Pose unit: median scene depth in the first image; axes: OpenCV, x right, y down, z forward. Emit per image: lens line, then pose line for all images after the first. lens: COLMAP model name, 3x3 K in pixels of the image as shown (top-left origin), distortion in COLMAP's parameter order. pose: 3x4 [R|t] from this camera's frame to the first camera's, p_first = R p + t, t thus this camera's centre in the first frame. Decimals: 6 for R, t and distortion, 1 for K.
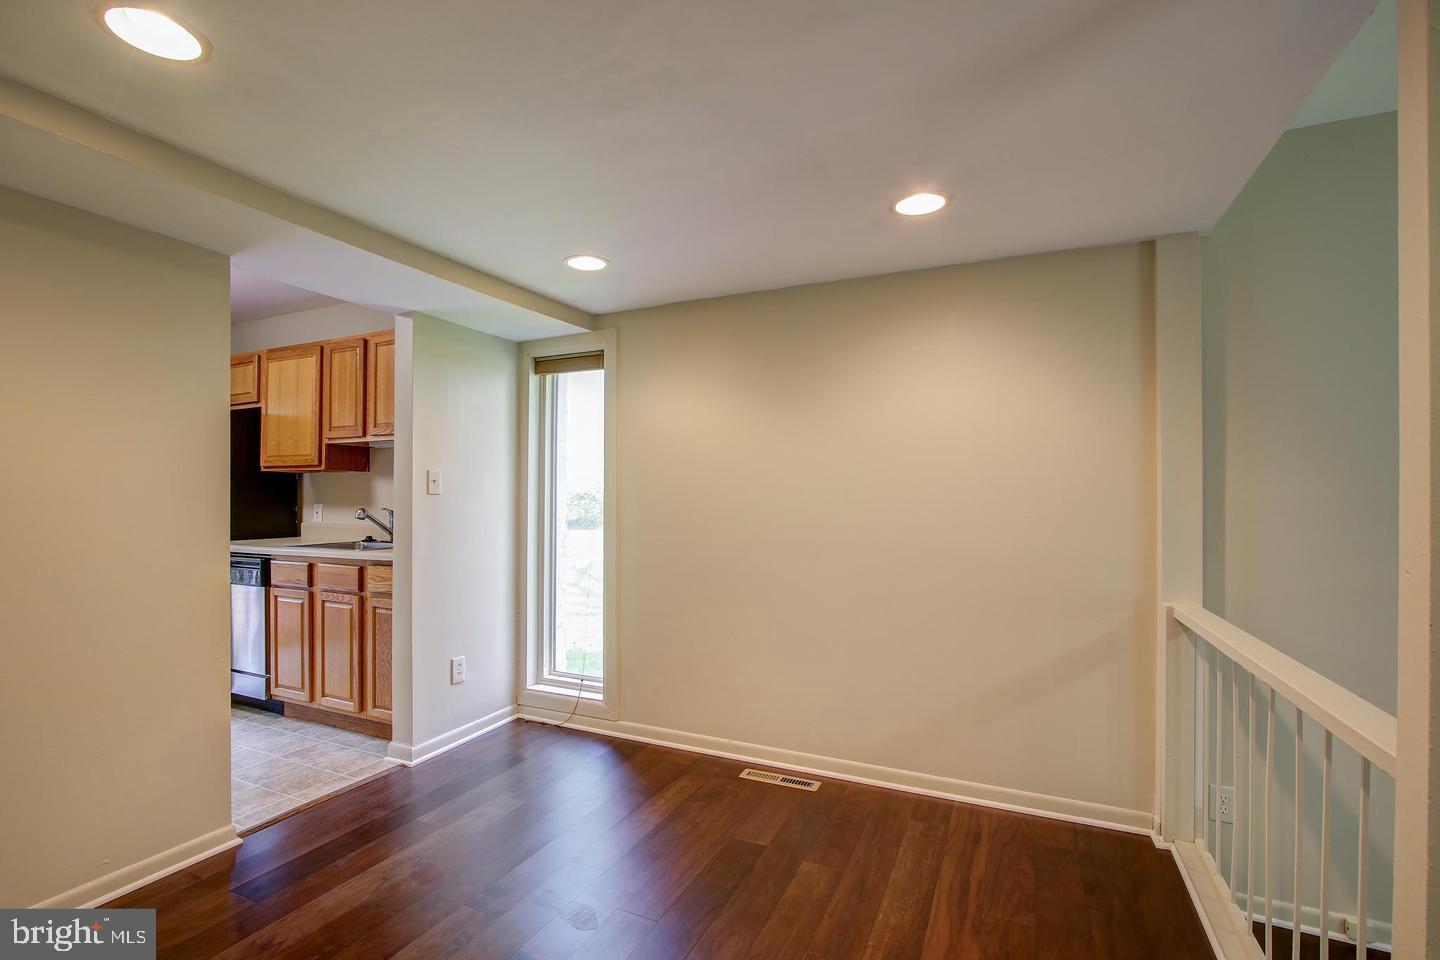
lens RADIAL K [[656.6, 0, 721.6], [0, 656.6, 495.5], [0, 0, 1]] dist [-0.015420, -0.000275]
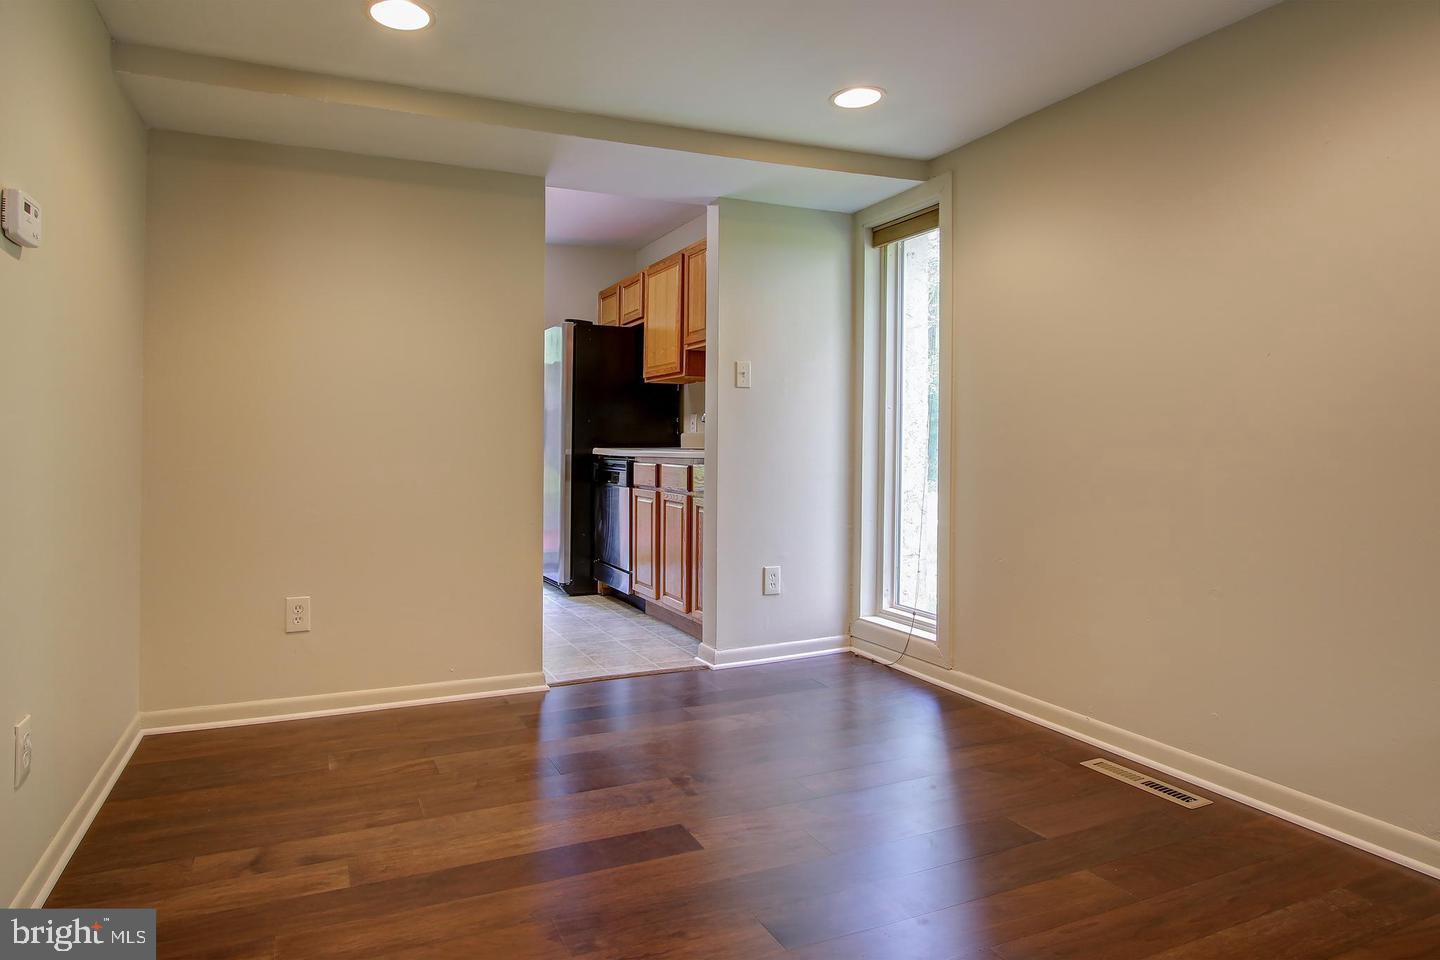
lens RADIAL K [[857.7, 0, 717.8], [0, 857.7, 435.9], [0, 0, 1]] dist [-0.004623, 0.000051]
pose [[0.757599, -0.019152, -0.652440, 0.299830], [0.010189, 0.999795, -0.017516, 0.079293], [0.652641, 0.006622, 0.757638, 0.041154]]
